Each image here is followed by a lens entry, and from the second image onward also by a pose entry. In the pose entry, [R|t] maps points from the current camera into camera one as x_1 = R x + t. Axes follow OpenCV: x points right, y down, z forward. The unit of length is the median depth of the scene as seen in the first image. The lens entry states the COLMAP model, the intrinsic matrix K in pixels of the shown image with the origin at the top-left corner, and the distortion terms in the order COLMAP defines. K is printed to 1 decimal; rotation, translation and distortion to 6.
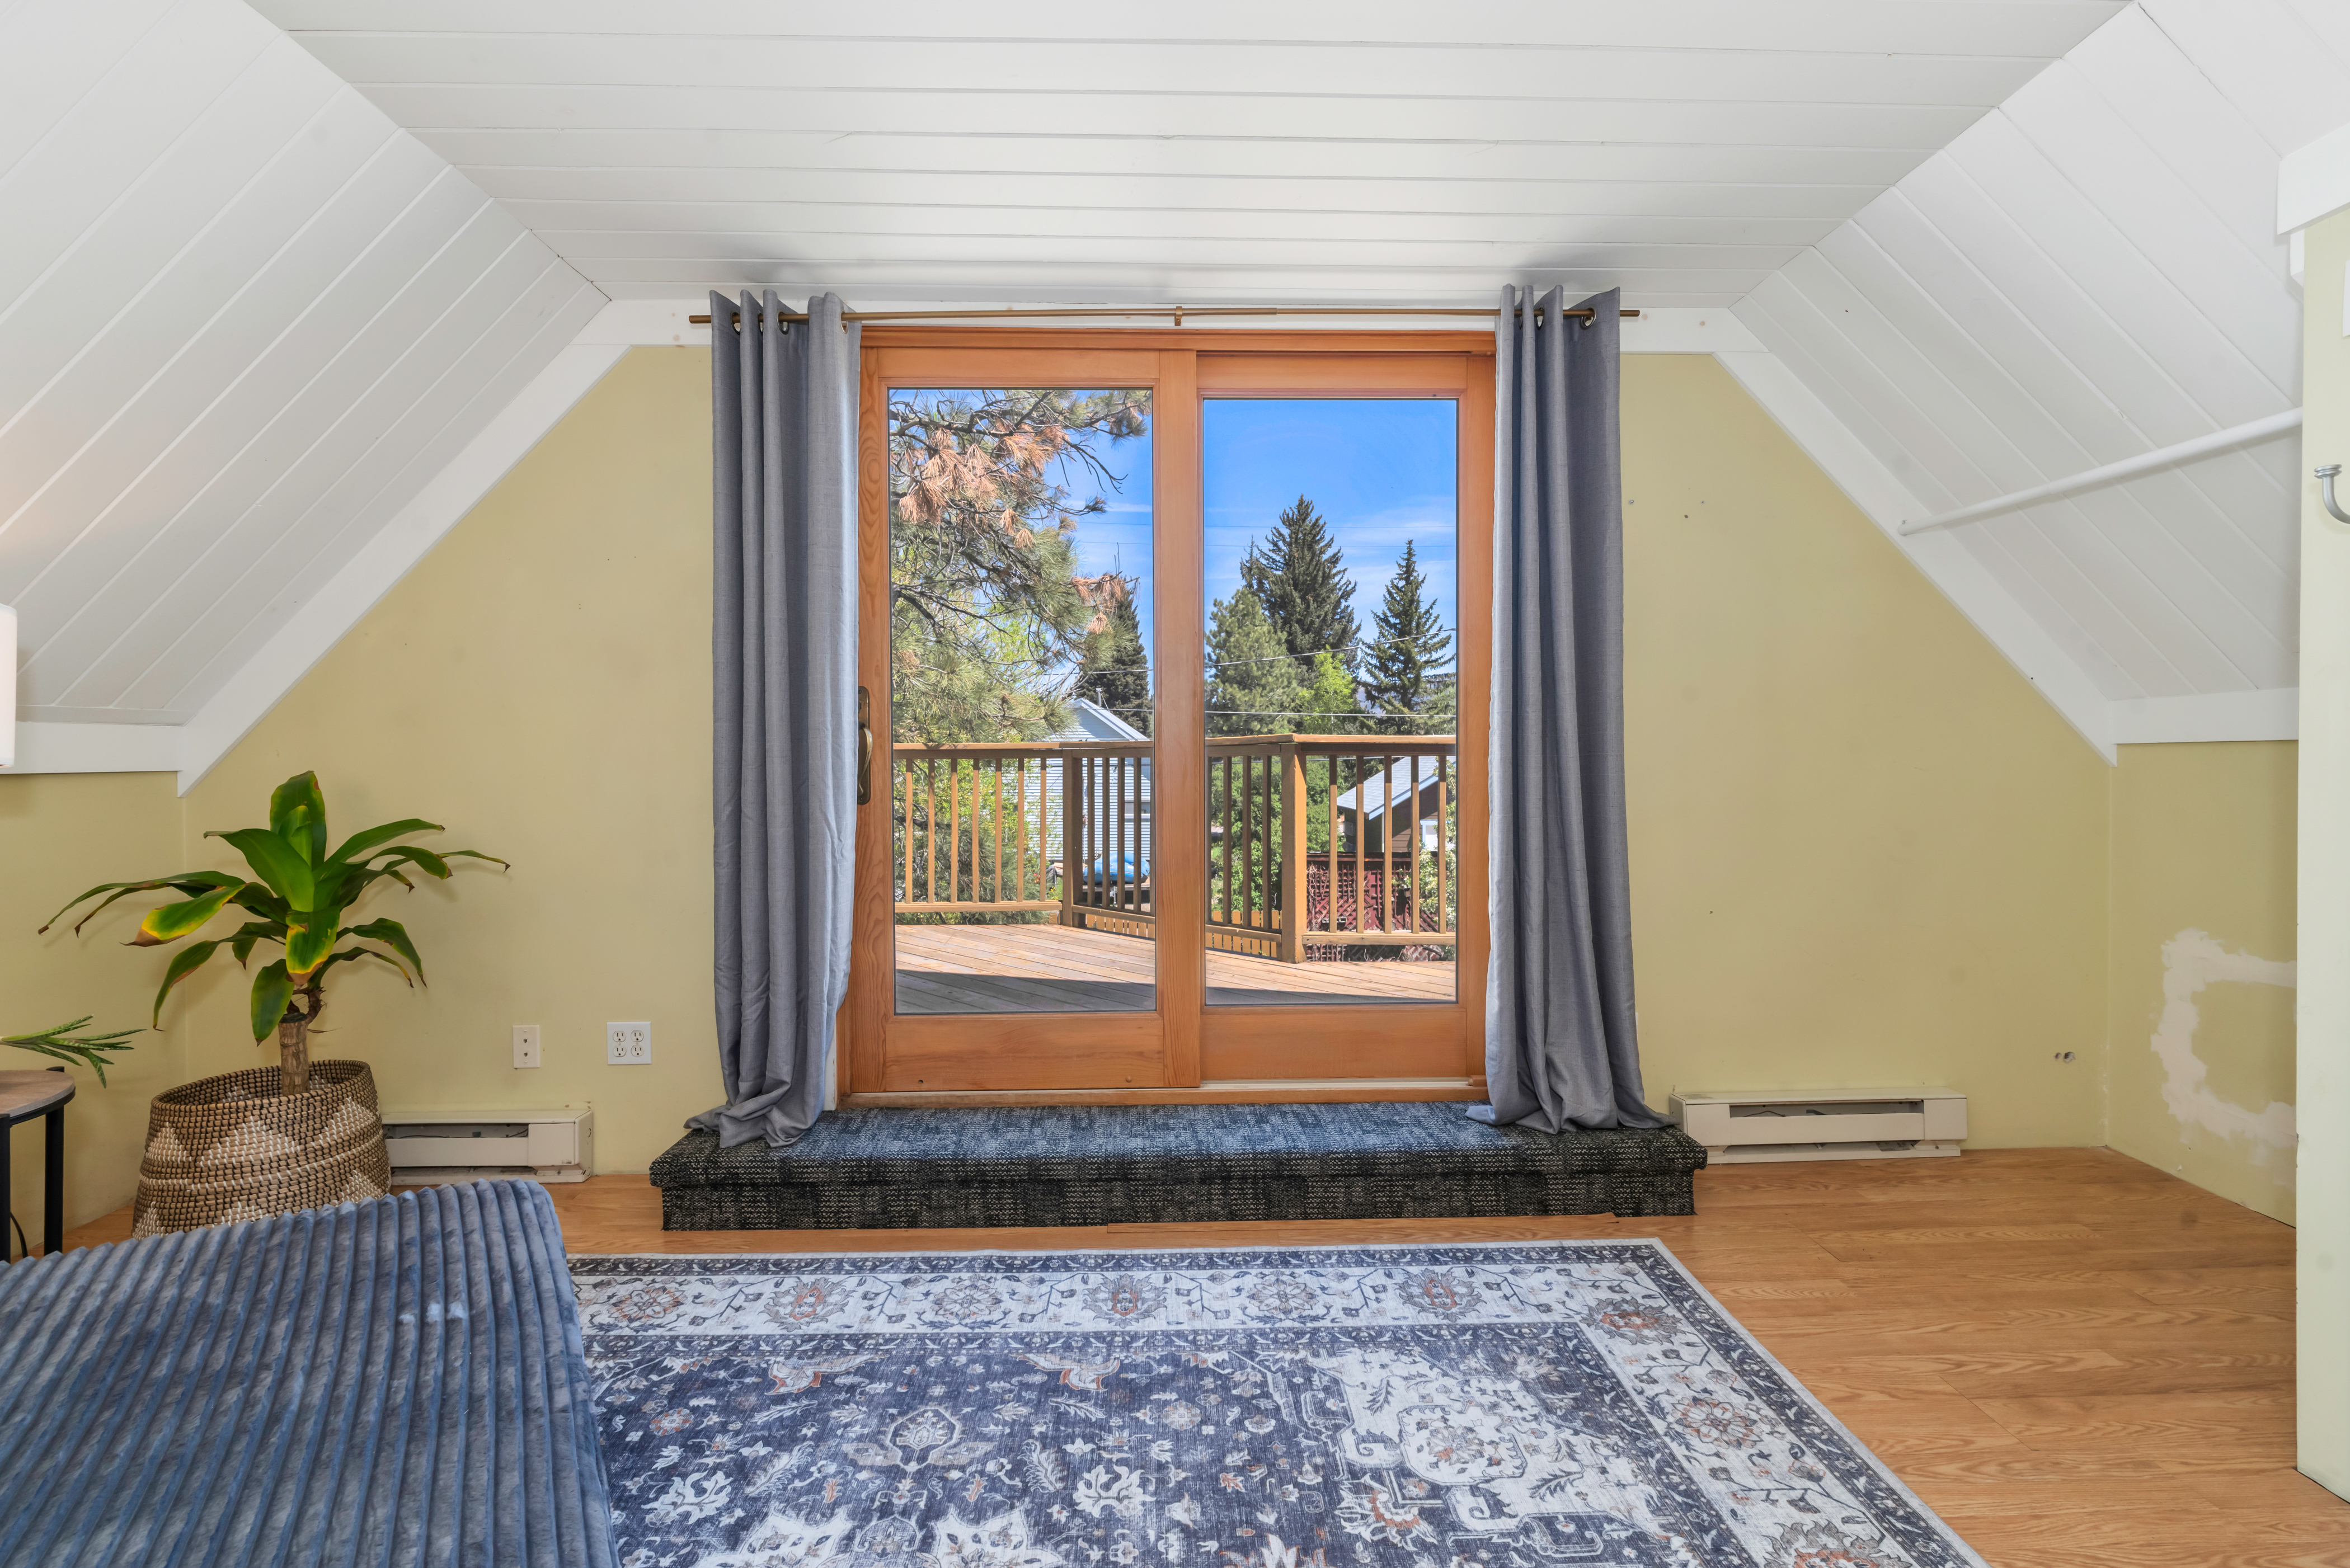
lens RADIAL K [[1008.0, 0, 1168.8], [0, 1008.0, 775.7], [0, 0, 1]] dist [0.000459, 0.000451]
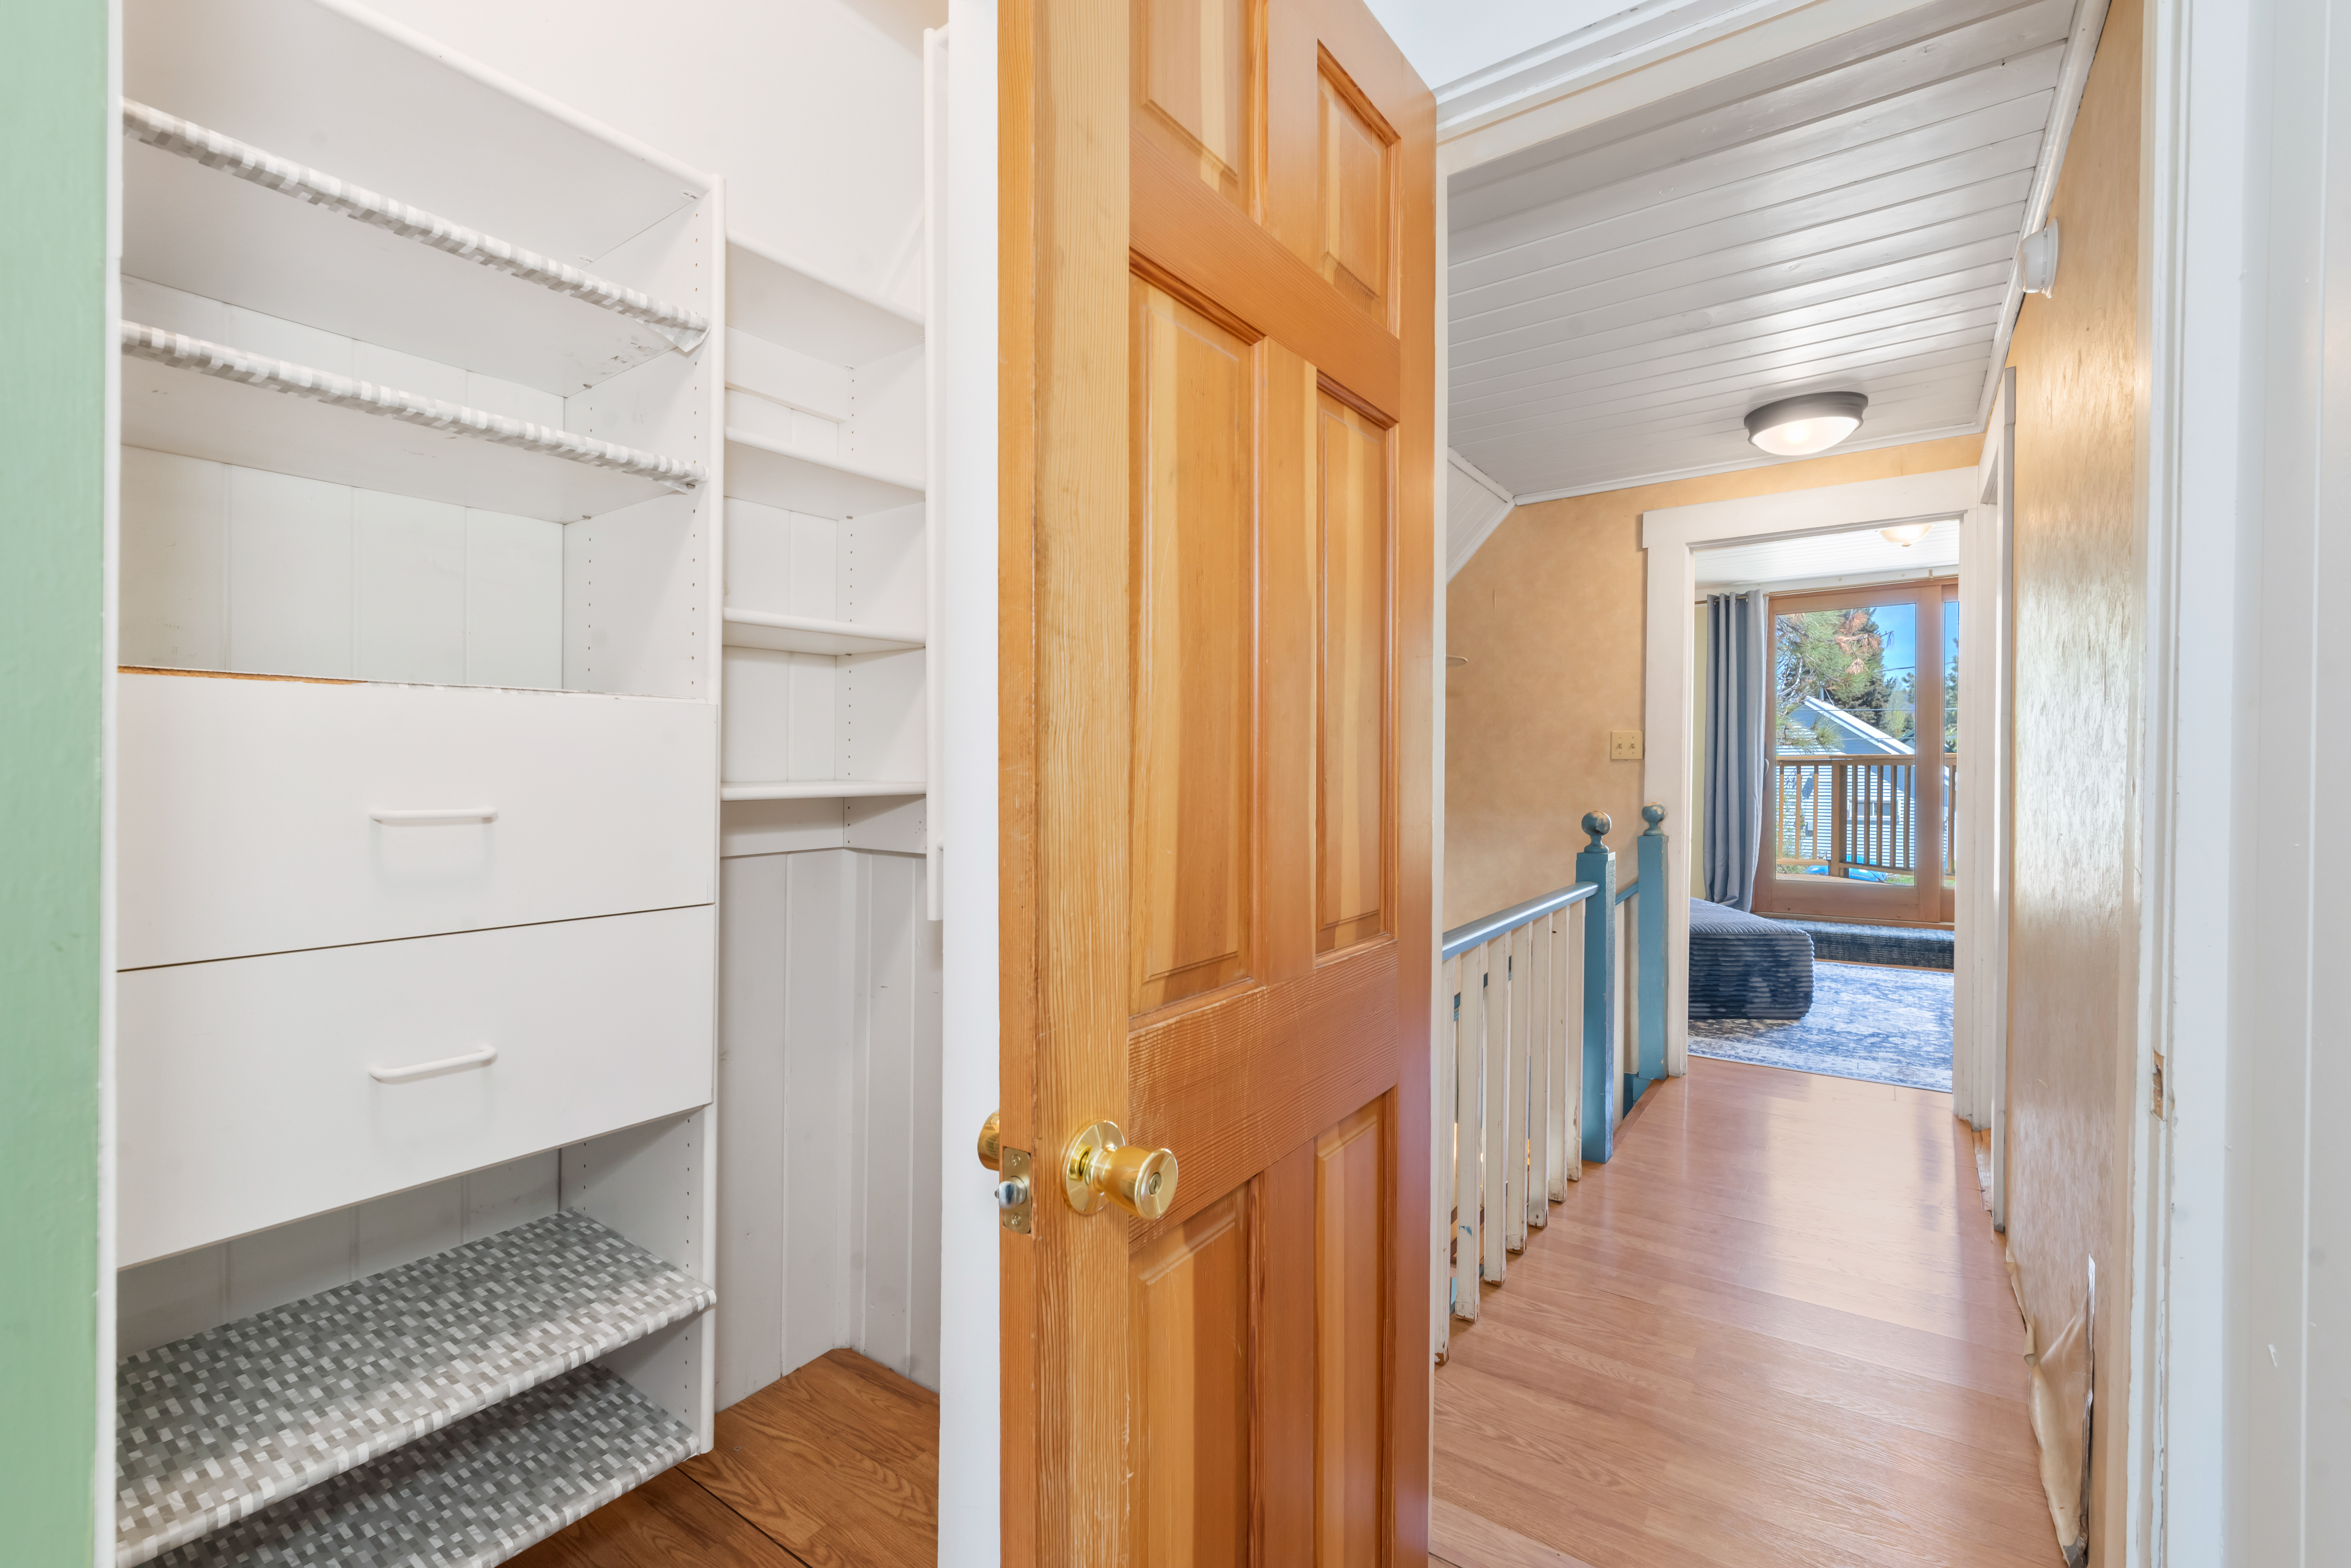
lens RADIAL K [[1008.4, 0, 1174.0], [0, 1008.4, 778.0], [0, 0, 1]] dist [0.000459, 0.000451]
pose [[0.805661, 0.008302, -0.592318, -0.015496], [-0.006266, 0.999965, 0.005493, -0.002276], [0.592343, -0.000714, 0.805685, -1.986007]]
